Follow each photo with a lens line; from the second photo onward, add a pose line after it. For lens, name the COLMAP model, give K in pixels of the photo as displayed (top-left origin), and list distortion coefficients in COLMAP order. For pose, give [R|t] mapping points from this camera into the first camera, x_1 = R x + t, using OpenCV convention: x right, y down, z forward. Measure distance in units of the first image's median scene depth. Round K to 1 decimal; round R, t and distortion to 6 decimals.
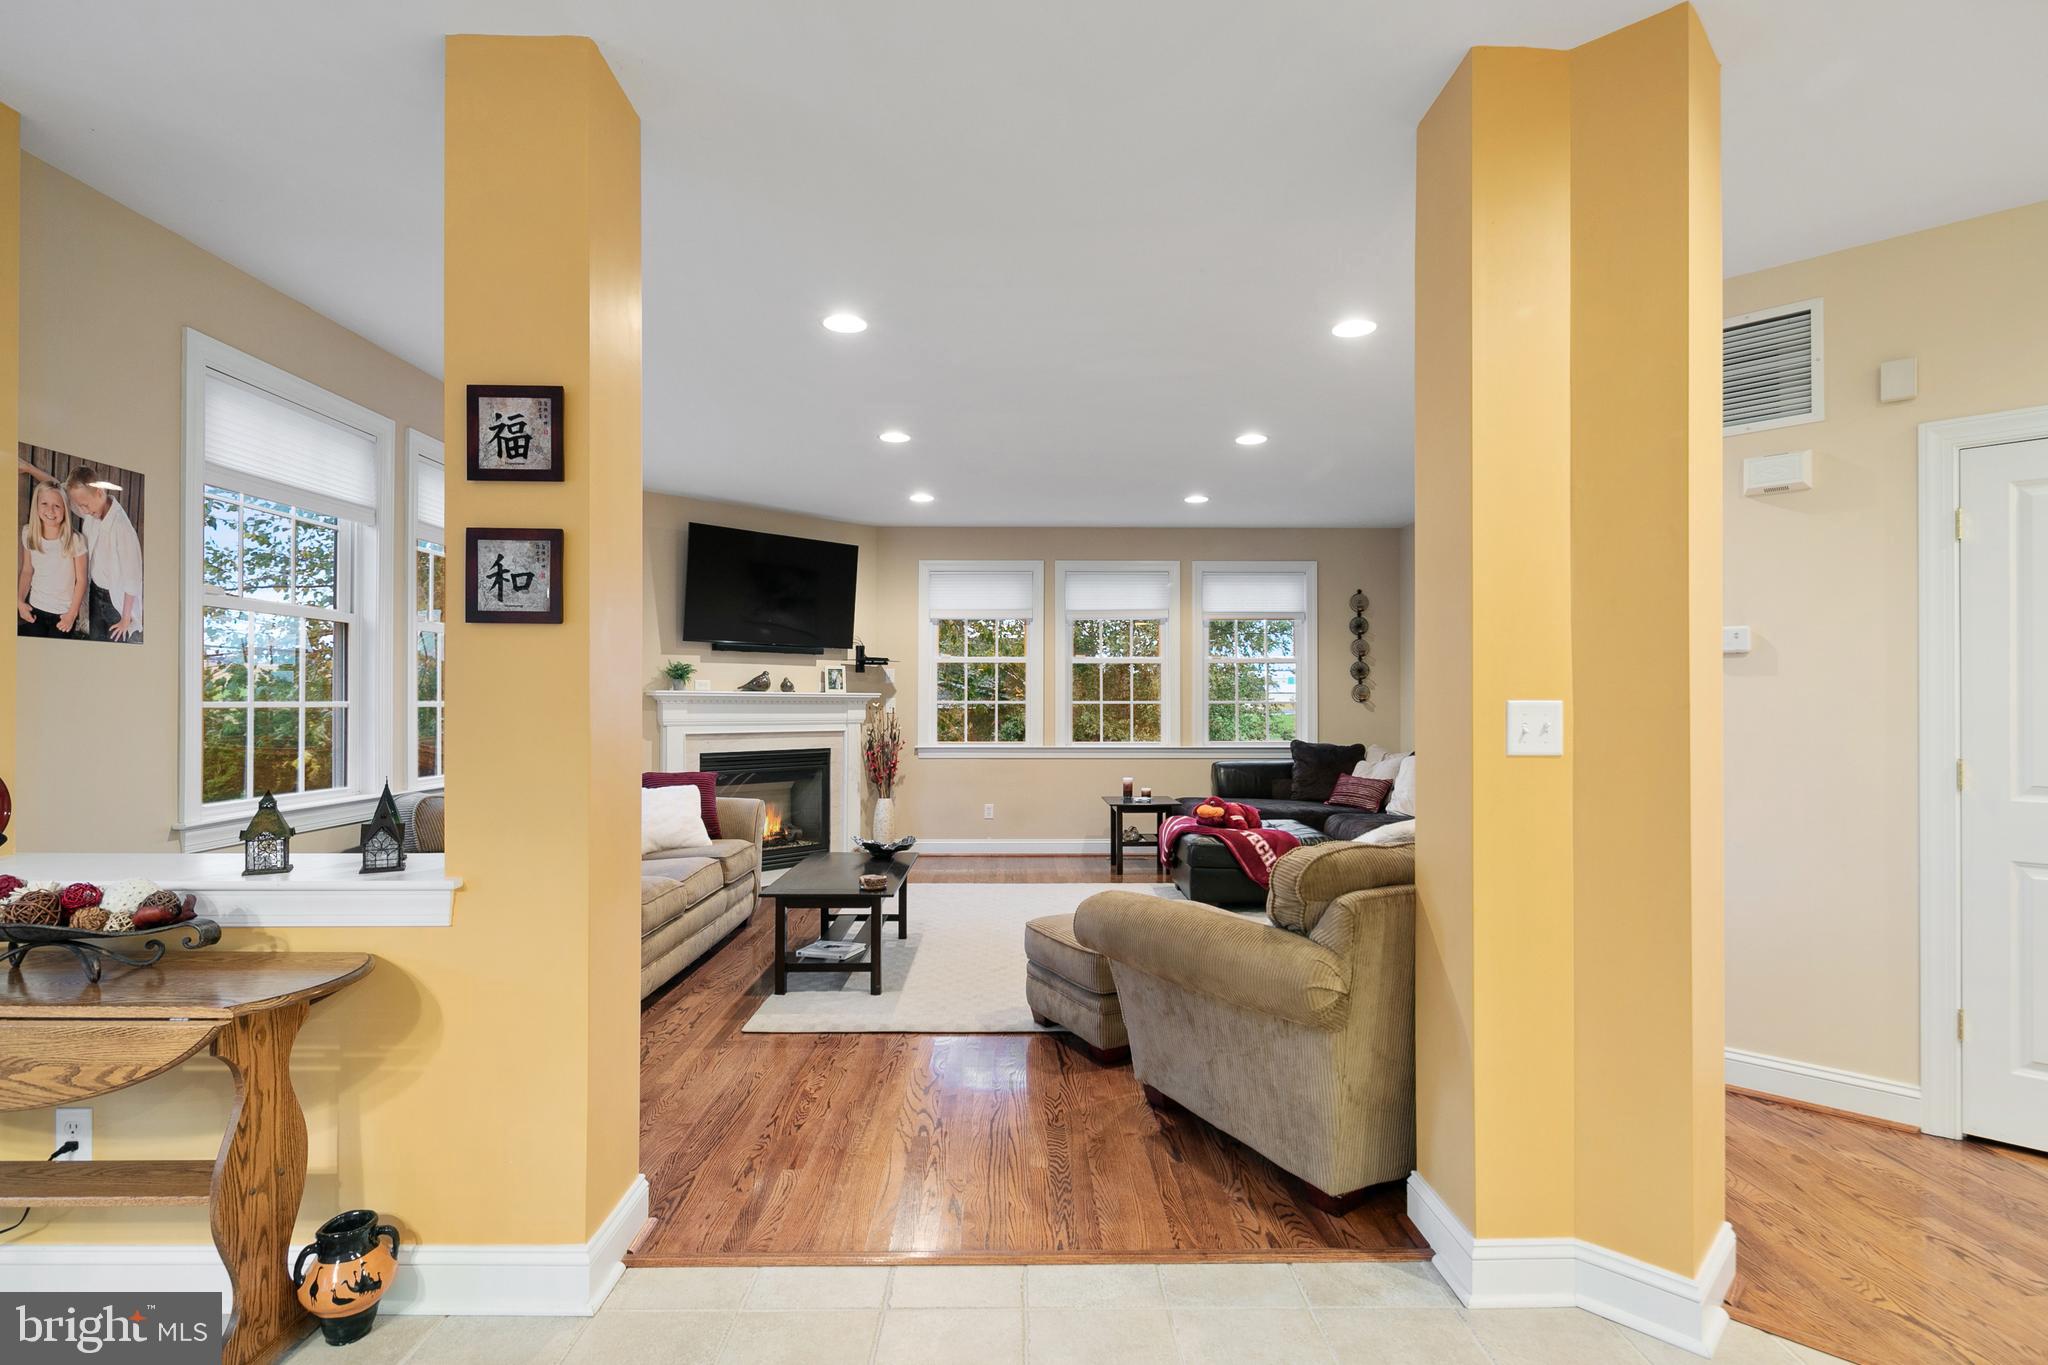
lens RADIAL K [[995.2, 0, 1032.5], [0, 995.2, 693.1], [0, 0, 1]] dist [0.005063, -0.004121]
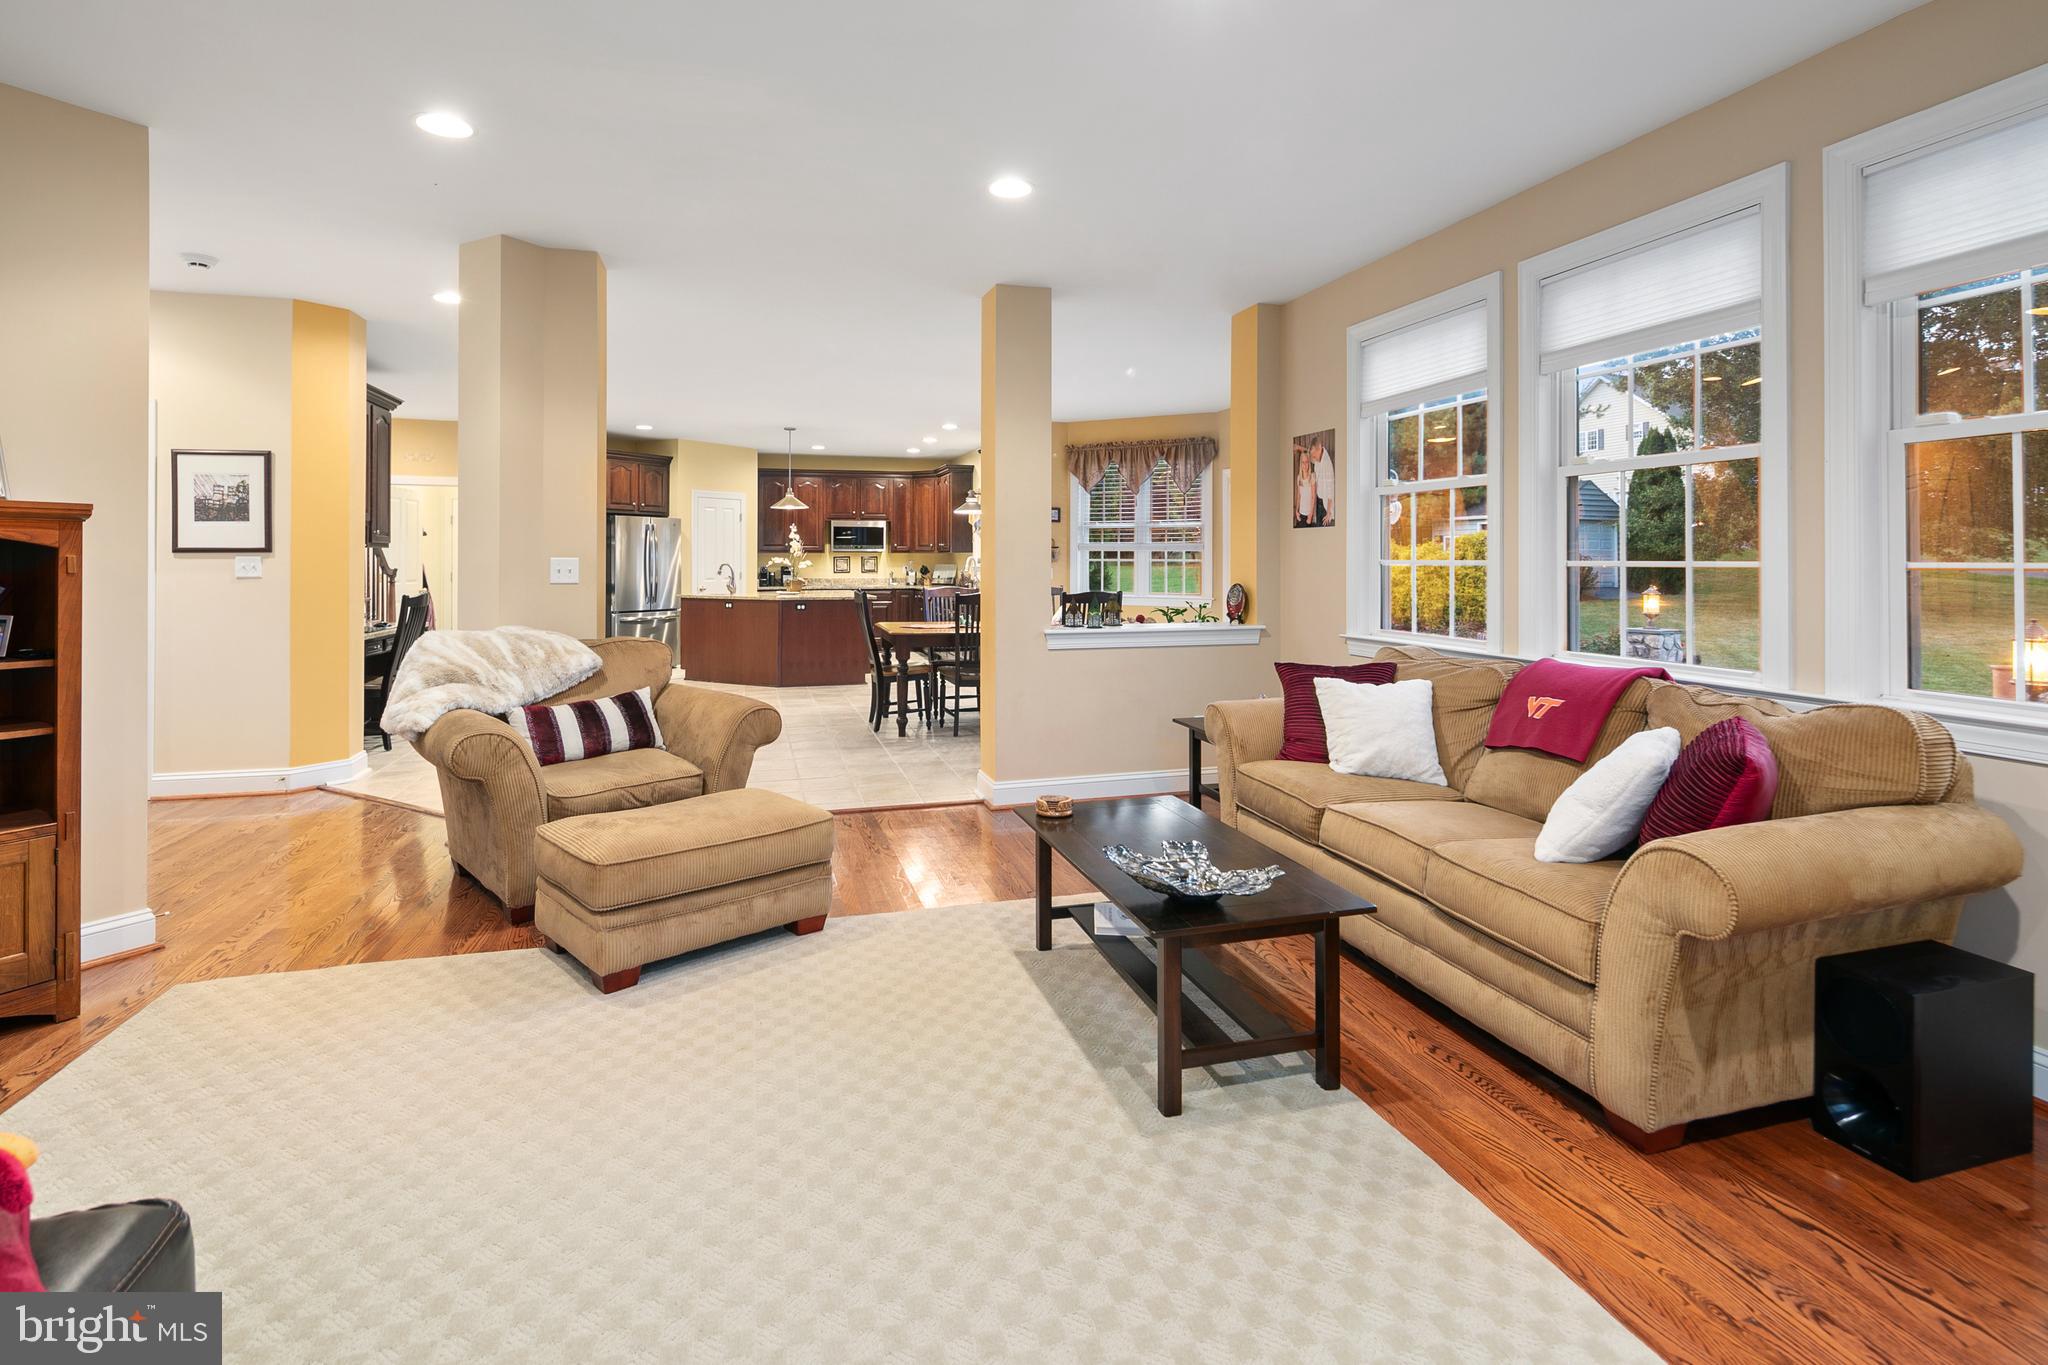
lens RADIAL K [[995.2, 0, 1012.3], [0, 995.2, 536.7], [0, 0, 1]] dist [0.005063, -0.004121]
pose [[-0.969794, -0.009893, -0.243724, 0.103917], [-0.002514, 0.999530, -0.030567, 0.032442], [0.243911, -0.029031, -0.969363, 3.539546]]
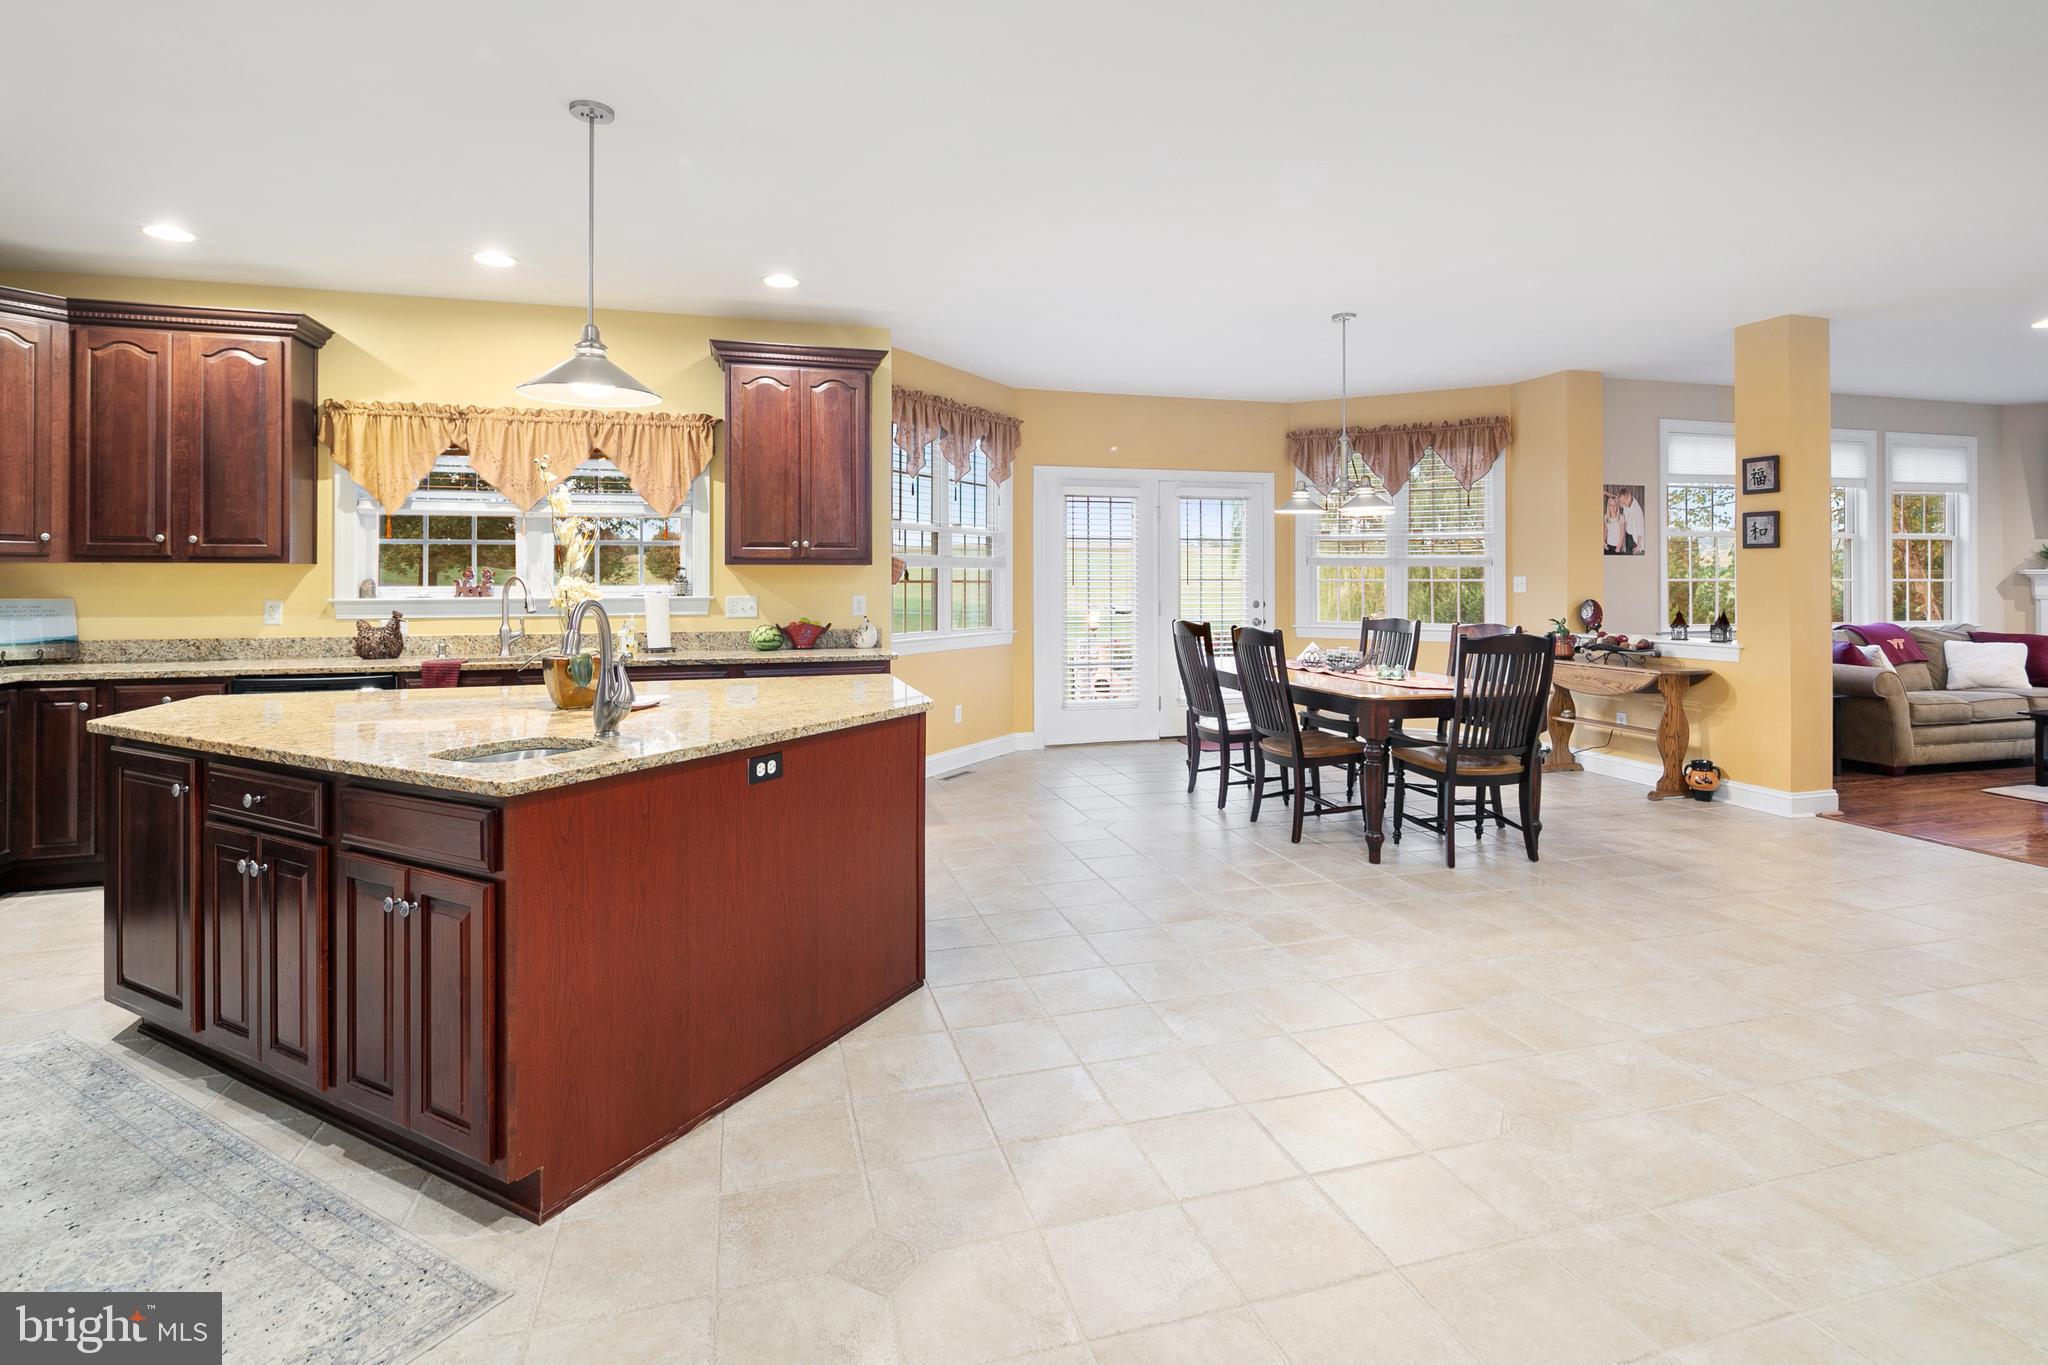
lens RADIAL K [[995.2, 0, 1033.9], [0, 995.2, 575.1], [0, 0, 1]] dist [0.005063, -0.004121]
pose [[0.263892, -0.005080, -0.964539, 1.489776], [0.008468, 0.999960, -0.002949, -0.008446], [0.964515, -0.007390, 0.263925, -1.519114]]
